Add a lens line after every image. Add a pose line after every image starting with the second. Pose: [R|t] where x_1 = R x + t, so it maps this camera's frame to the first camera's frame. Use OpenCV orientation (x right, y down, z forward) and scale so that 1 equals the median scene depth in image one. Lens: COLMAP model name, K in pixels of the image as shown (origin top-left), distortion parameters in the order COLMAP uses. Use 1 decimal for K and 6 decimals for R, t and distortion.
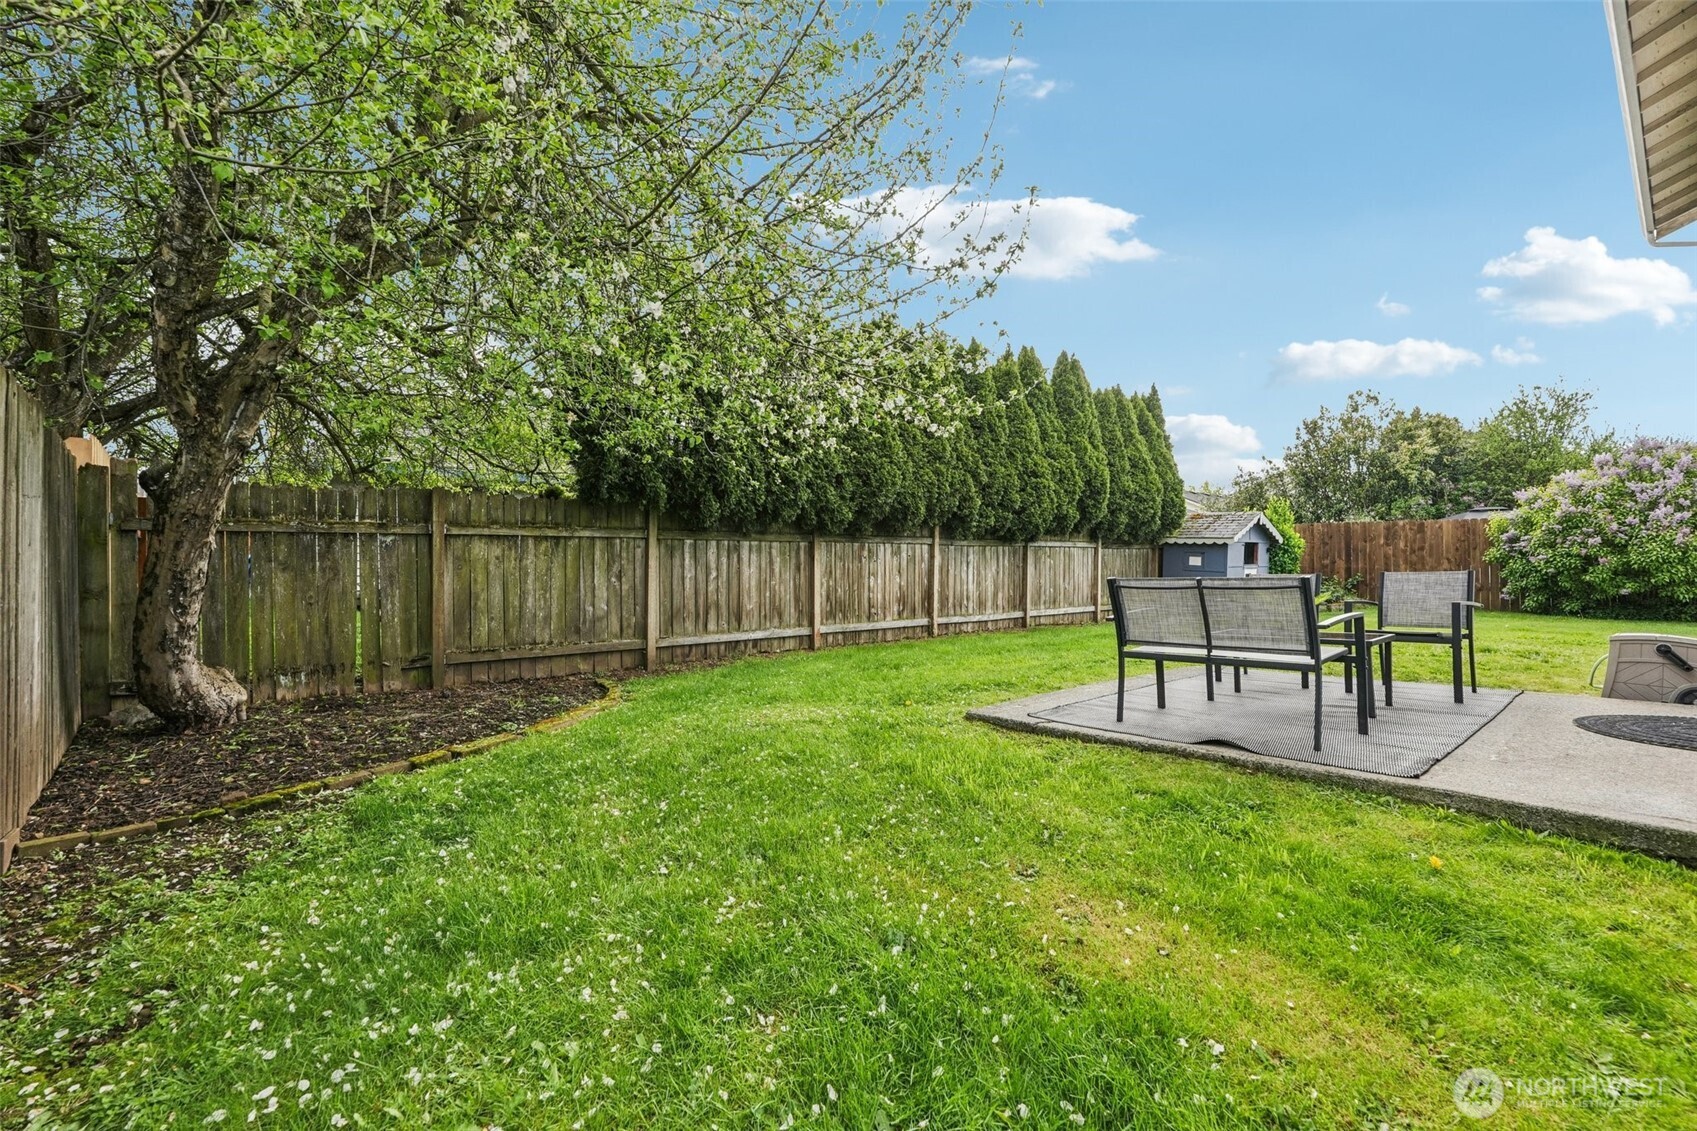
lens RADIAL K [[764.4, 0, 850.7], [0, 764.4, 557.5], [0, 0, 1]] dist [-0.009153, 0.005244]
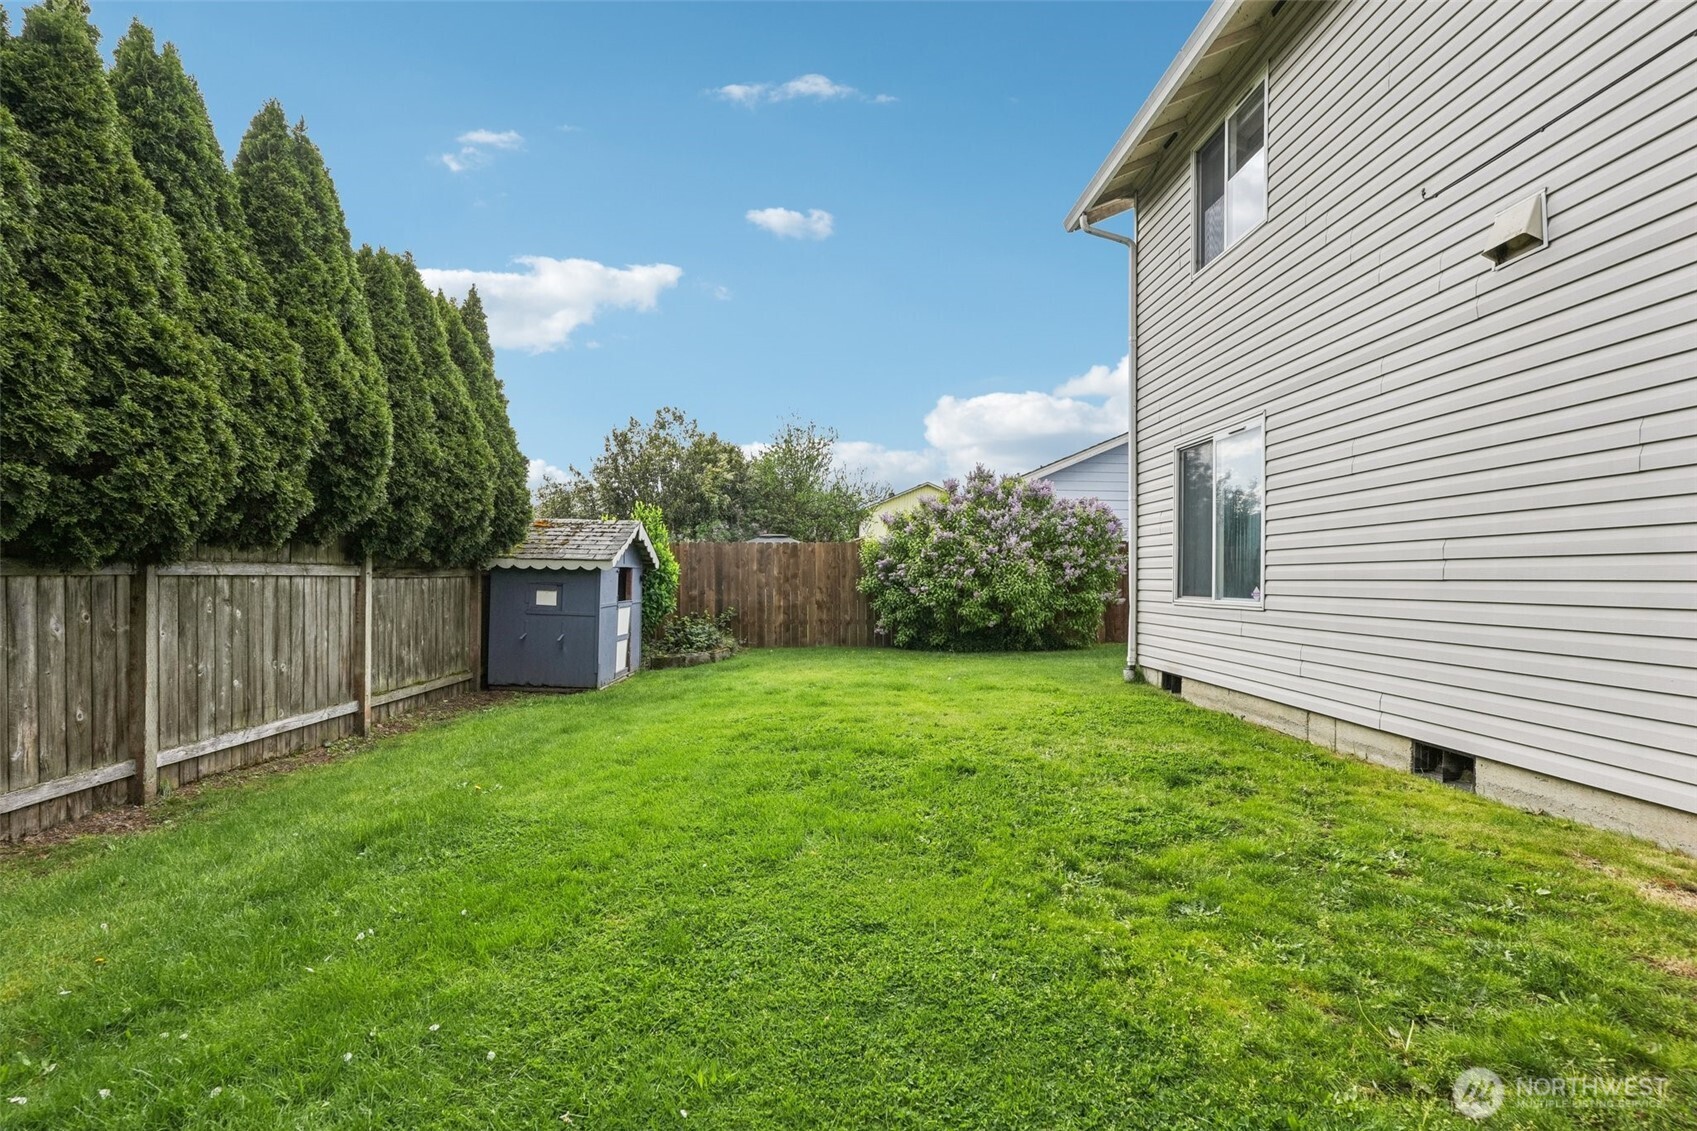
lens RADIAL K [[776.4, 0, 848.8], [0, 776.4, 578.6], [0, 0, 1]] dist [-0.009150, 0.003226]
pose [[0.639938, -0.002771, 0.768422, 0.167728], [0.001179, 0.999996, 0.002625, -0.014512], [-0.768426, -0.000774, 0.639939, 0.526922]]
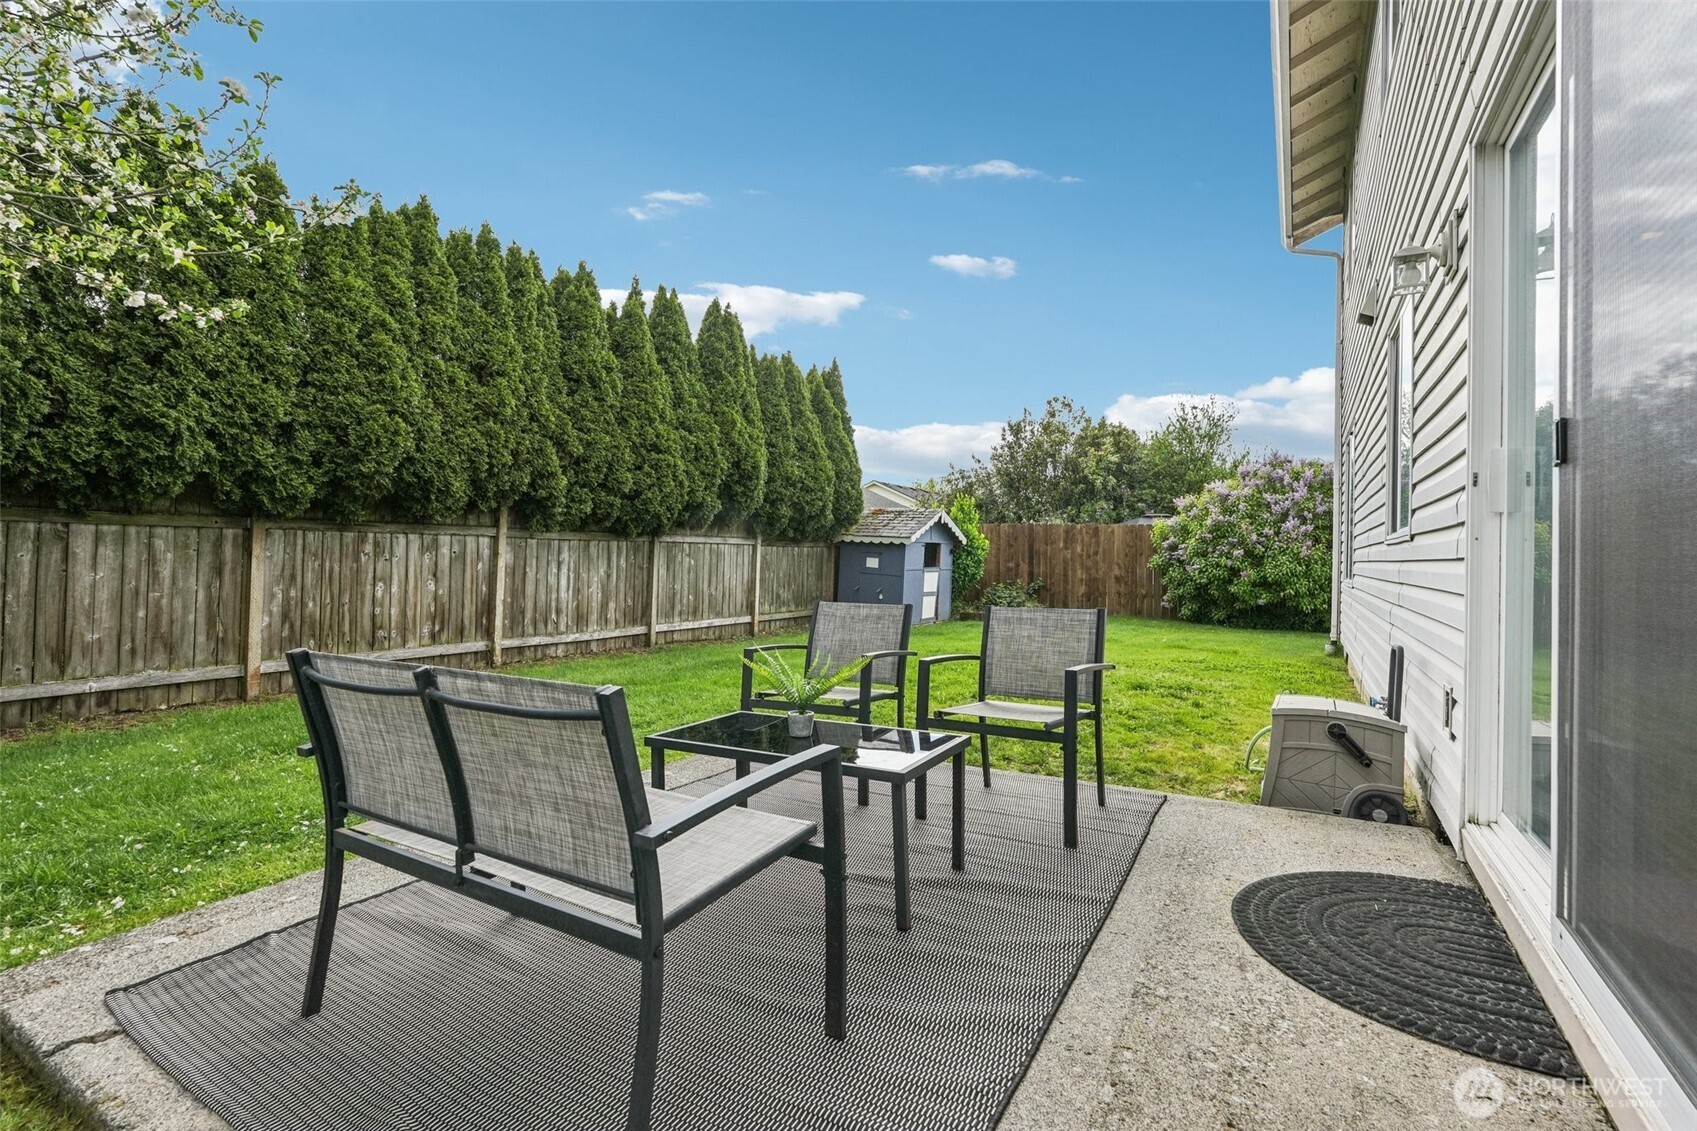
lens RADIAL K [[790.9, 0, 842.0], [0, 790.9, 528.6], [0, 0, 1]] dist [-0.013515, 0.003672]
pose [[0.950821, 0.030897, 0.308196, 0.168265], [-0.024038, 0.999372, -0.026028, -0.012040], [-0.308806, 0.017340, 0.950967, 0.182617]]
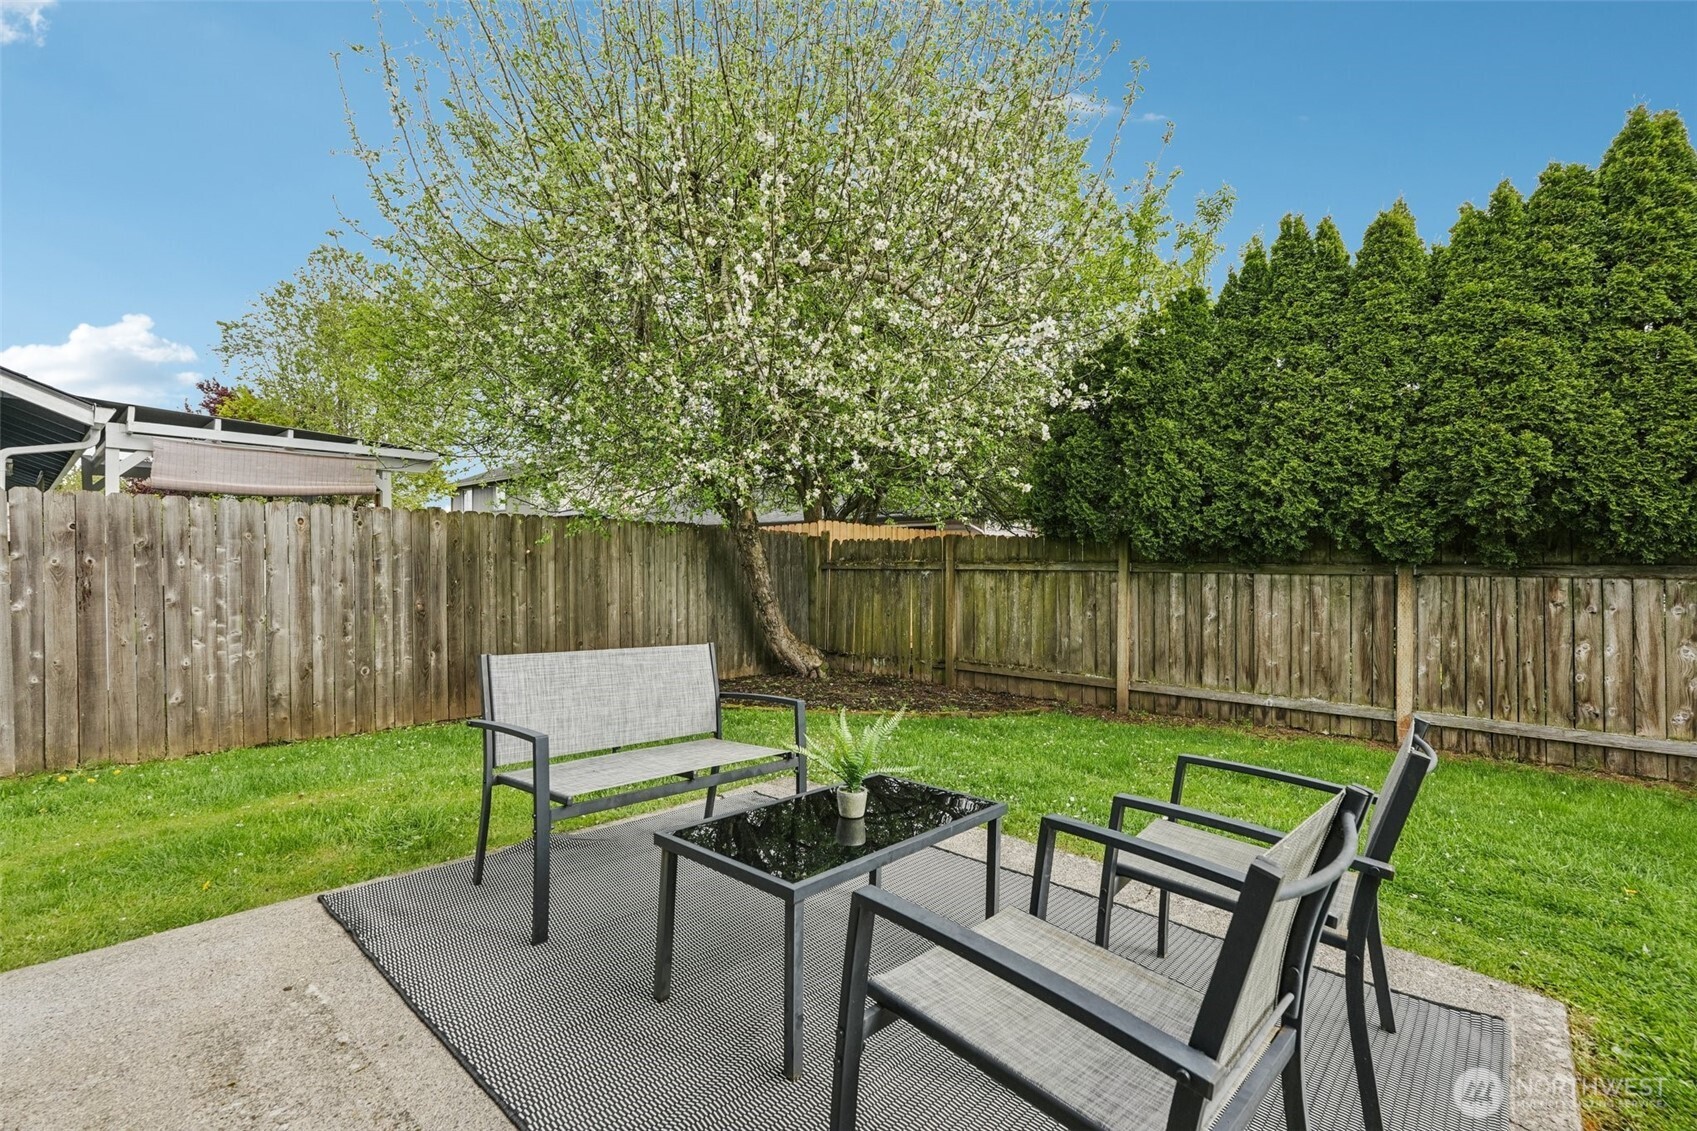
lens RADIAL K [[764.4, 0, 849.1], [0, 764.4, 571.9], [0, 0, 1]] dist [-0.009153, 0.005244]
pose [[0.105488, 0.010911, -0.994361, 0.415241], [-0.005518, 0.999931, 0.010387, -0.021513], [0.994405, 0.004391, 0.105541, 0.378129]]
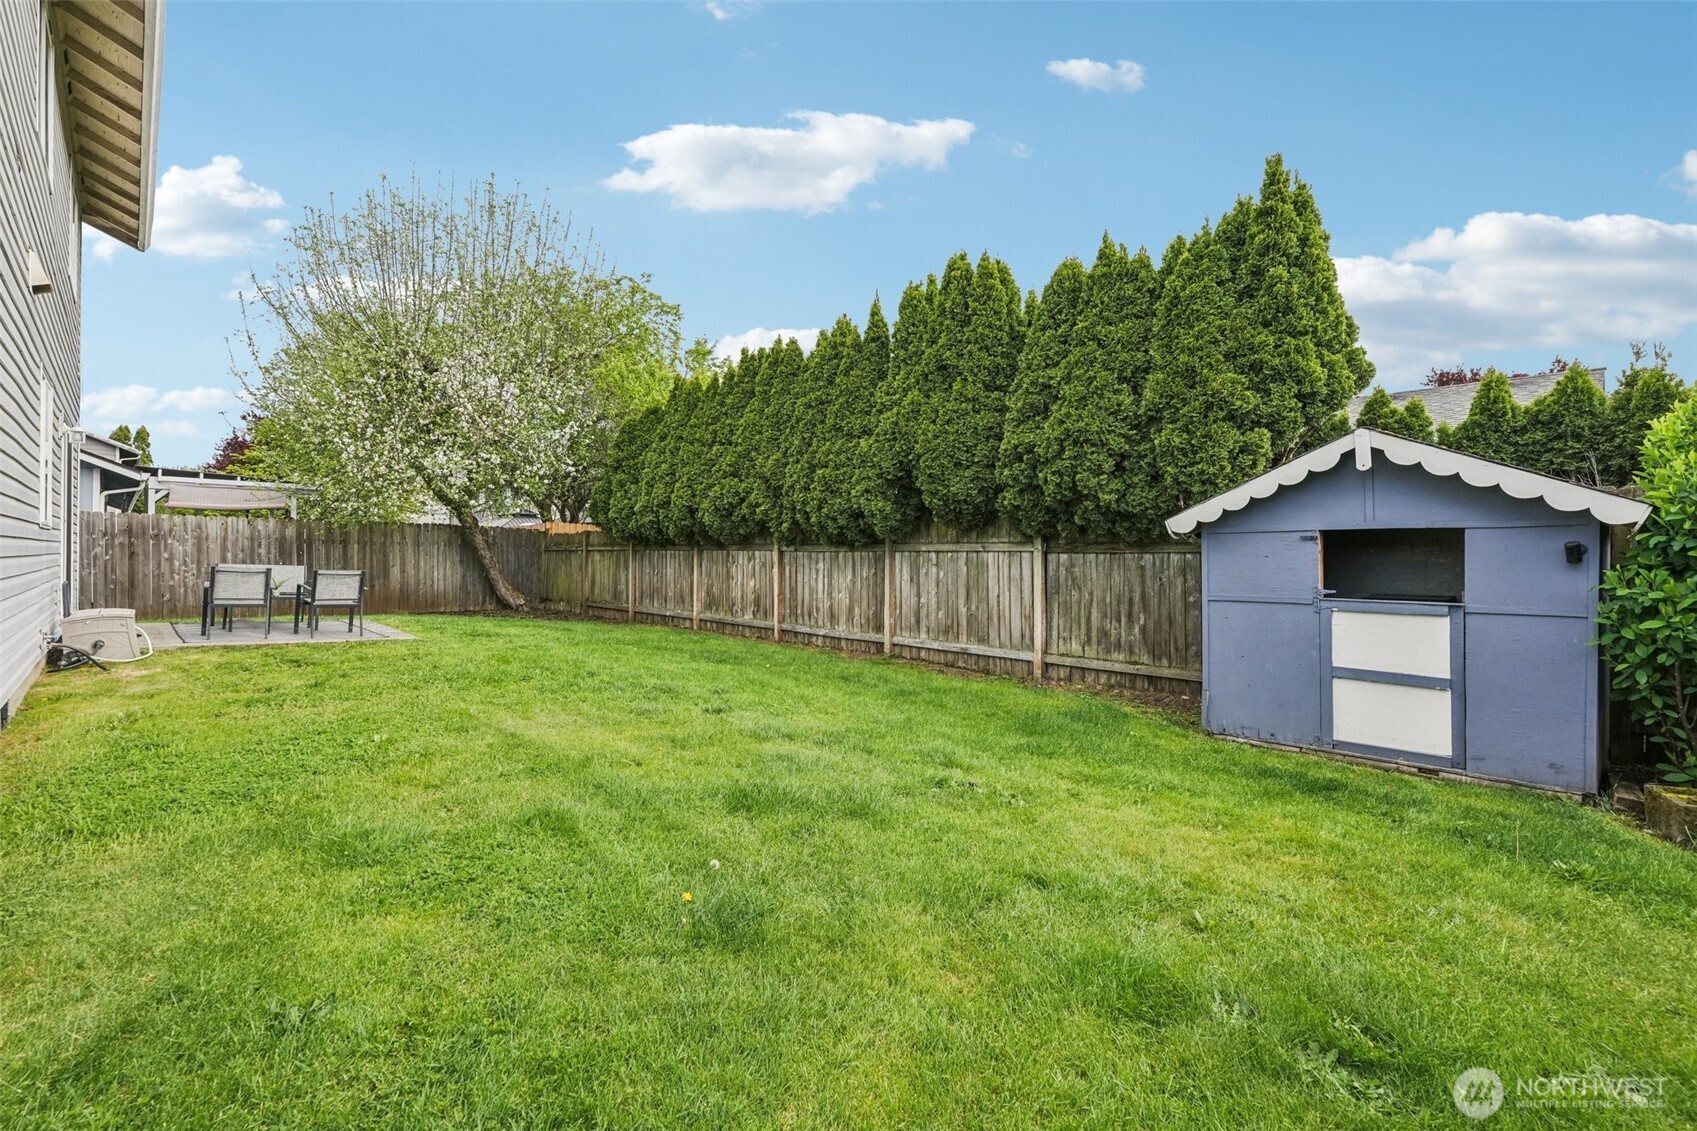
lens RADIAL K [[764.4, 0, 826.9], [0, 764.4, 573.2], [0, 0, 1]] dist [-0.009153, 0.005244]
pose [[0.015472, 0.020104, -0.999678, 1.022542], [-0.010991, 0.999741, 0.019935, -0.007402], [0.999820, 0.010679, 0.015689, 0.949929]]
